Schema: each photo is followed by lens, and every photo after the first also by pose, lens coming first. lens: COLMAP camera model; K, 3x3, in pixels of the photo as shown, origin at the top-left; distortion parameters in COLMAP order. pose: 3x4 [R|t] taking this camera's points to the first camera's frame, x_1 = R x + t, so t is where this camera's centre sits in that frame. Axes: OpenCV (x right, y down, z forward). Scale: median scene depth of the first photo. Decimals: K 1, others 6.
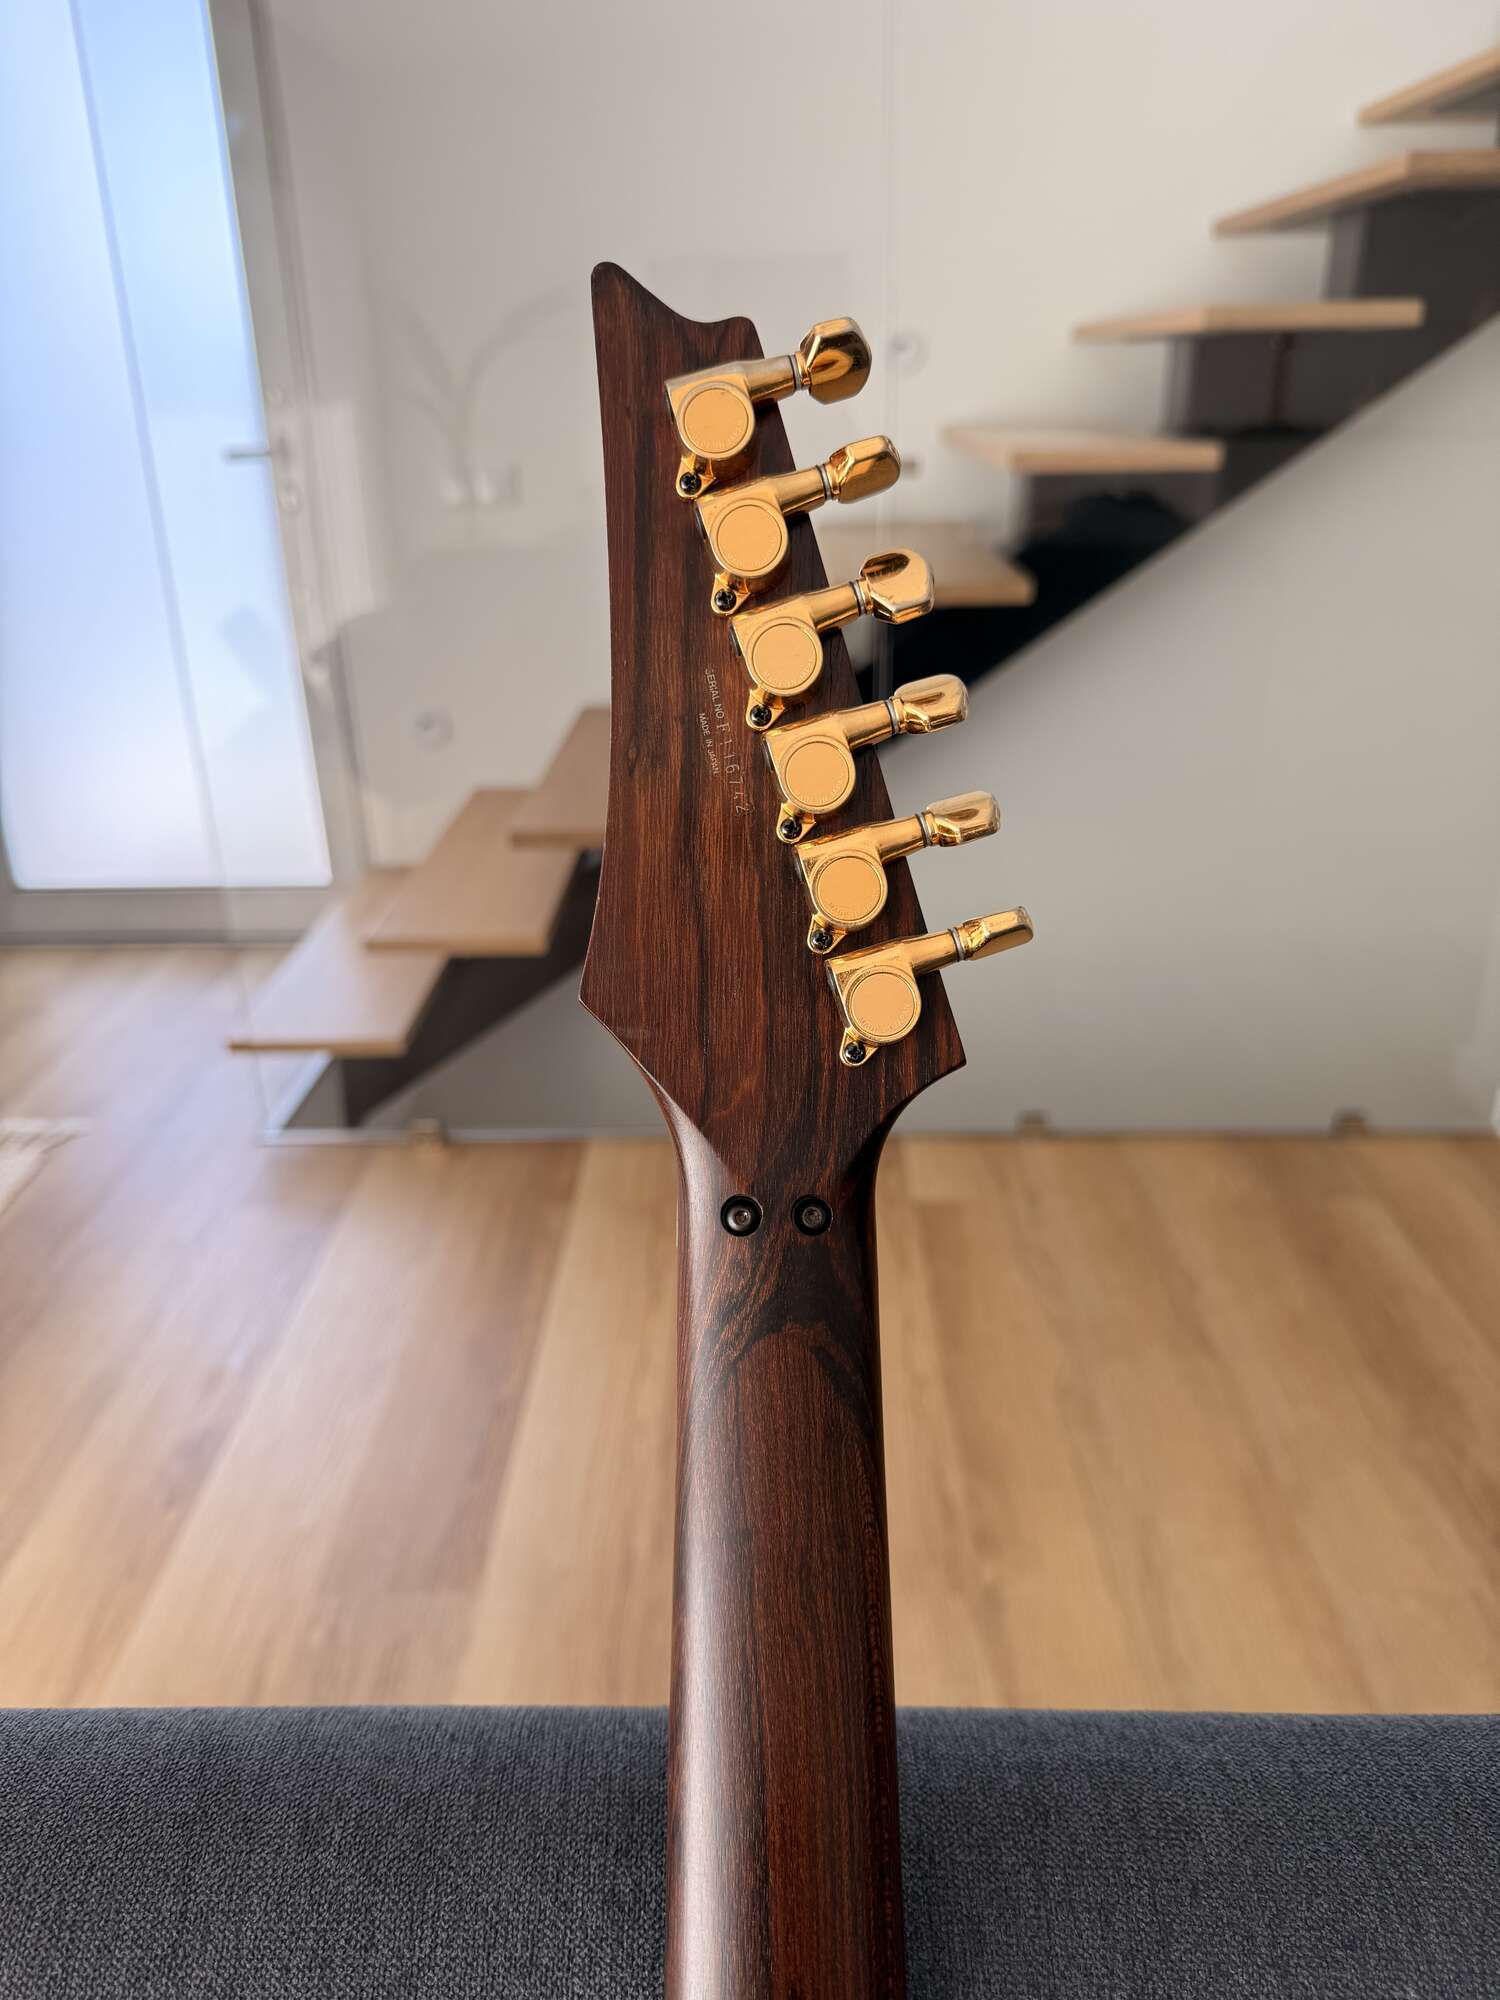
lens RADIAL K [[1404.0, 0, 750.3], [0, 1404.0, 985.9], [0, 0, 1]] dist [0.010839, -0.046377]
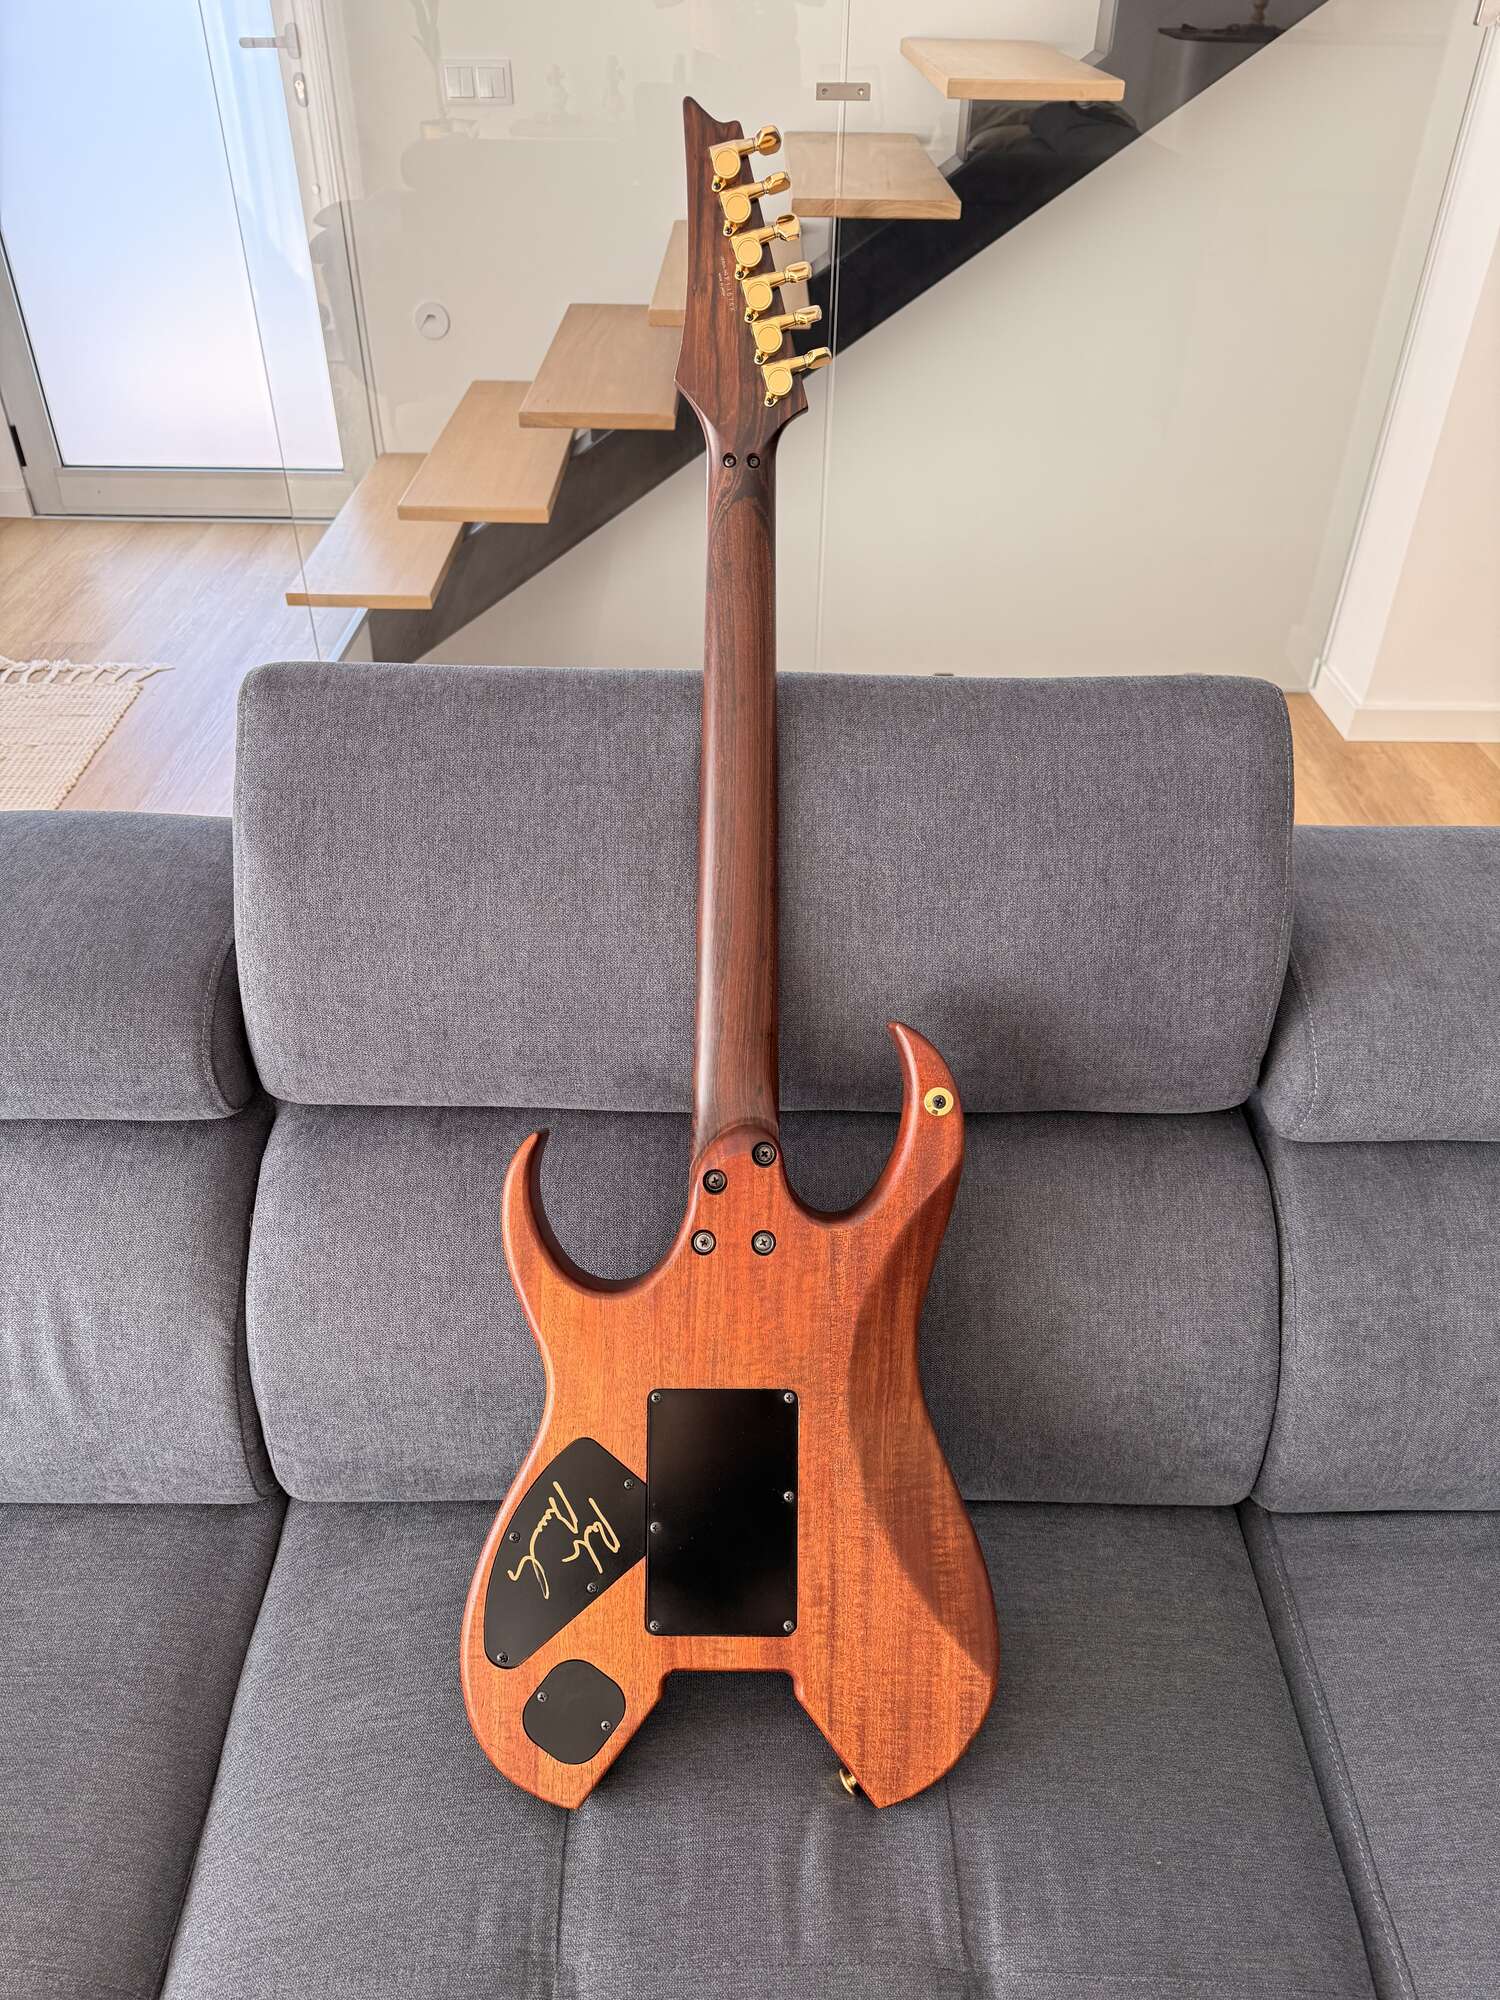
lens RADIAL K [[1401.0, 0, 757.4], [0, 1401.0, 979.4], [0, 0, 1]] dist [0.005571, -0.030318]
pose [[0.999191, 0.015942, 0.036919, -0.039796], [-0.024290, 0.970925, 0.238149, 0.522968], [-0.032049, -0.238853, 0.970527, -2.122015]]
